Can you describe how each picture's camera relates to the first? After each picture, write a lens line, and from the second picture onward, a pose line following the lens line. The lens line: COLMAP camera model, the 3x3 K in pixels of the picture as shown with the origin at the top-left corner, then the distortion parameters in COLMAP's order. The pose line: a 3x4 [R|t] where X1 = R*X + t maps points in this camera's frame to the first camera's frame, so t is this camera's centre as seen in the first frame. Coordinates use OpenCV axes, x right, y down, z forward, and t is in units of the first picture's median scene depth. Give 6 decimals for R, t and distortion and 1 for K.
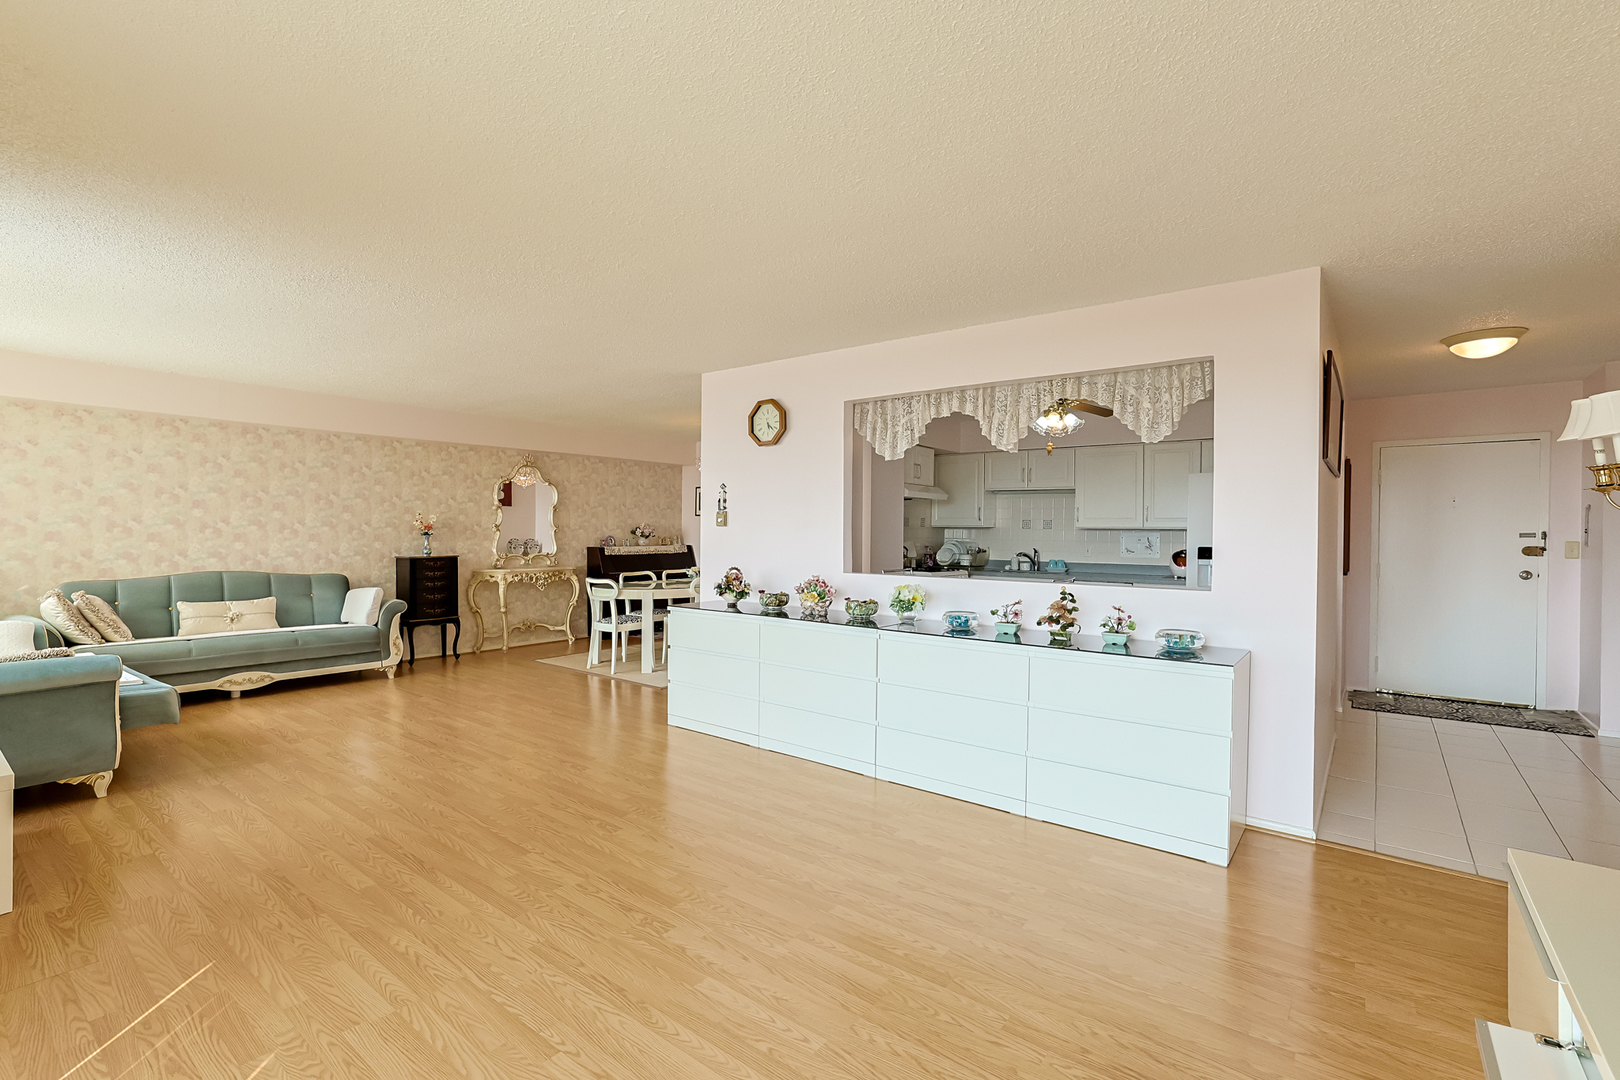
lens RADIAL K [[726.5, 0, 801.9], [0, 726.5, 537.9], [0, 0, 1]] dist [-0.013104, 0.010017]
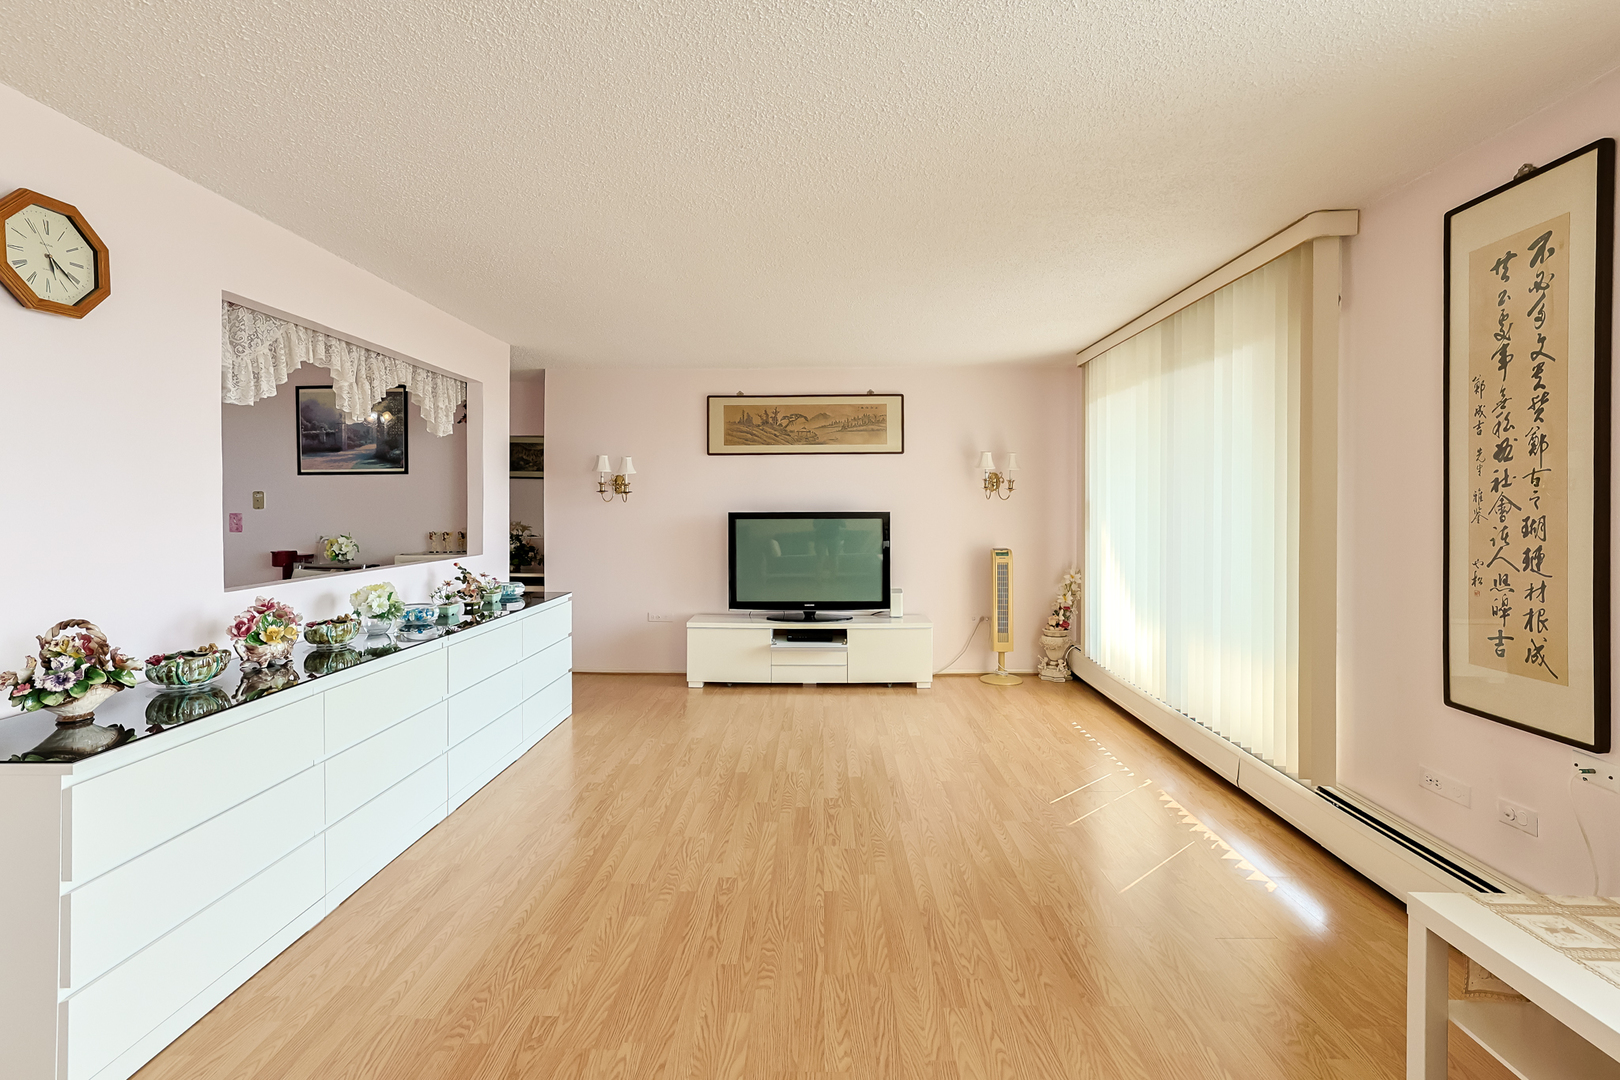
lens RADIAL K [[759.0, 0, 804.8], [0, 759.0, 508.7], [0, 0, 1]] dist [-0.003846, 0.007408]
pose [[-0.600984, -0.017027, 0.799080, -0.565230], [-0.003383, 0.999818, 0.018761, -0.024233], [-0.799254, 0.008572, -0.600932, 0.816350]]
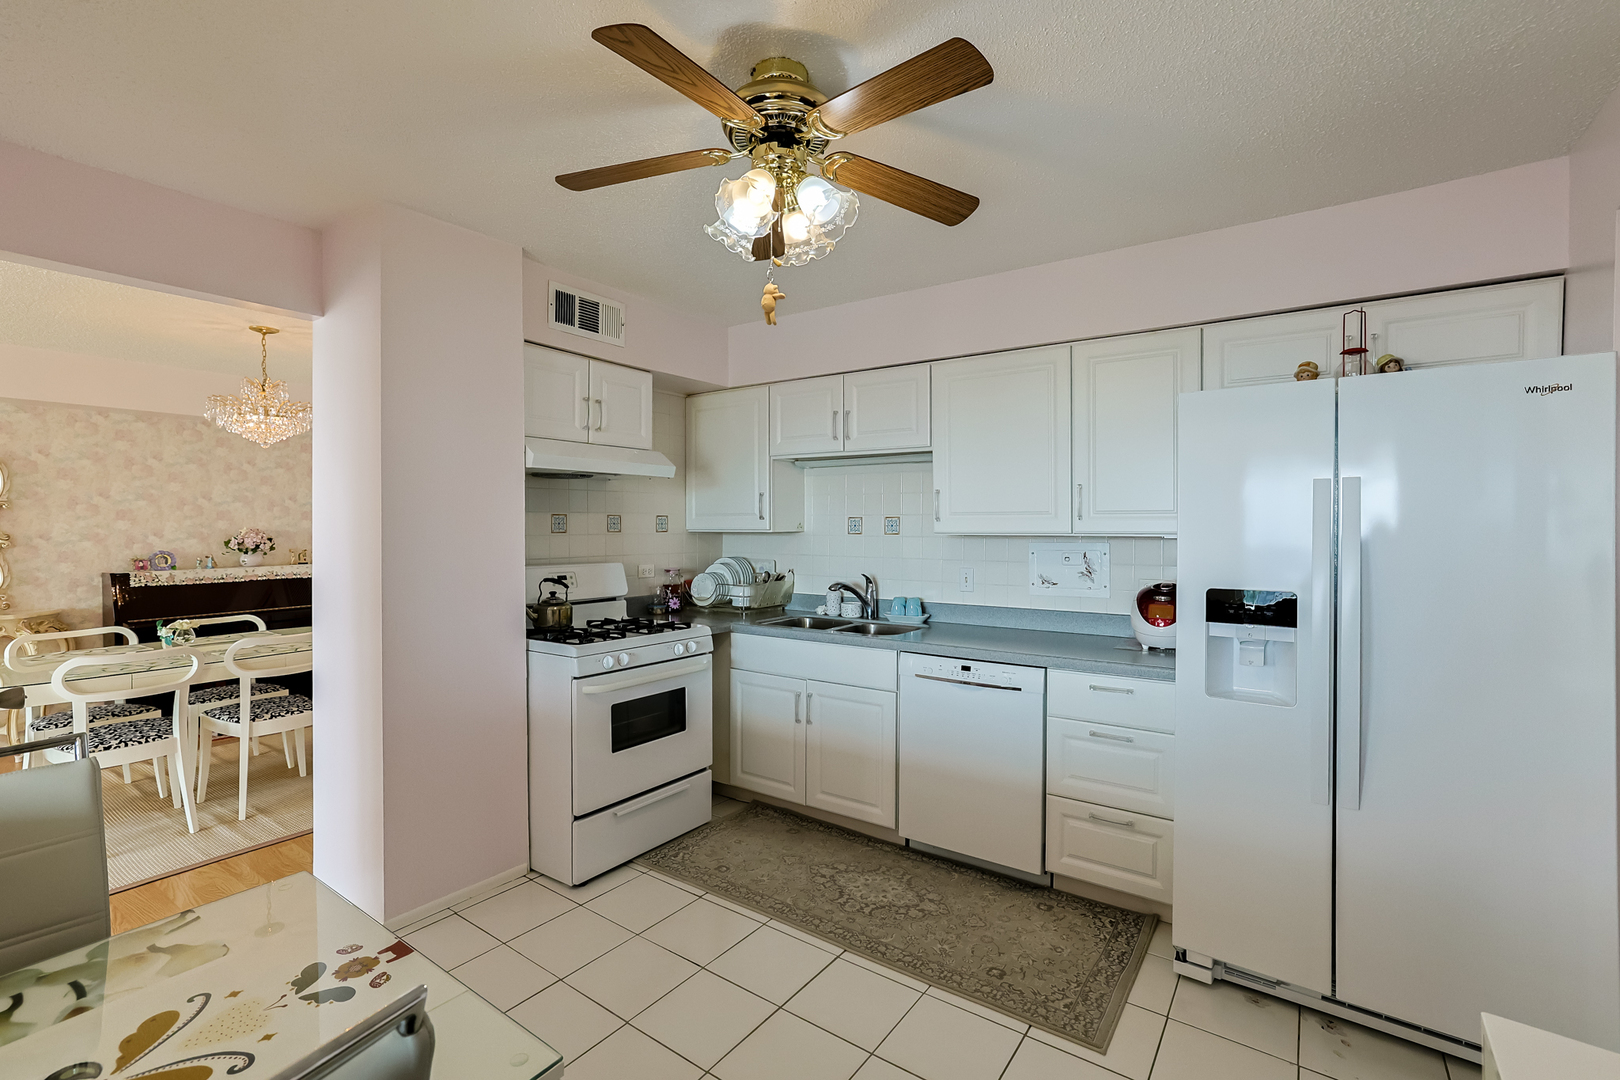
lens RADIAL K [[726.5, 0, 799.9], [0, 726.5, 531.5], [0, 0, 1]] dist [-0.013104, 0.010017]
pose [[0.998716, -0.009404, 0.049773, 0.334036], [0.009714, 0.999935, -0.005993, -0.016678], [-0.049713, 0.006468, 0.998743, 0.666592]]
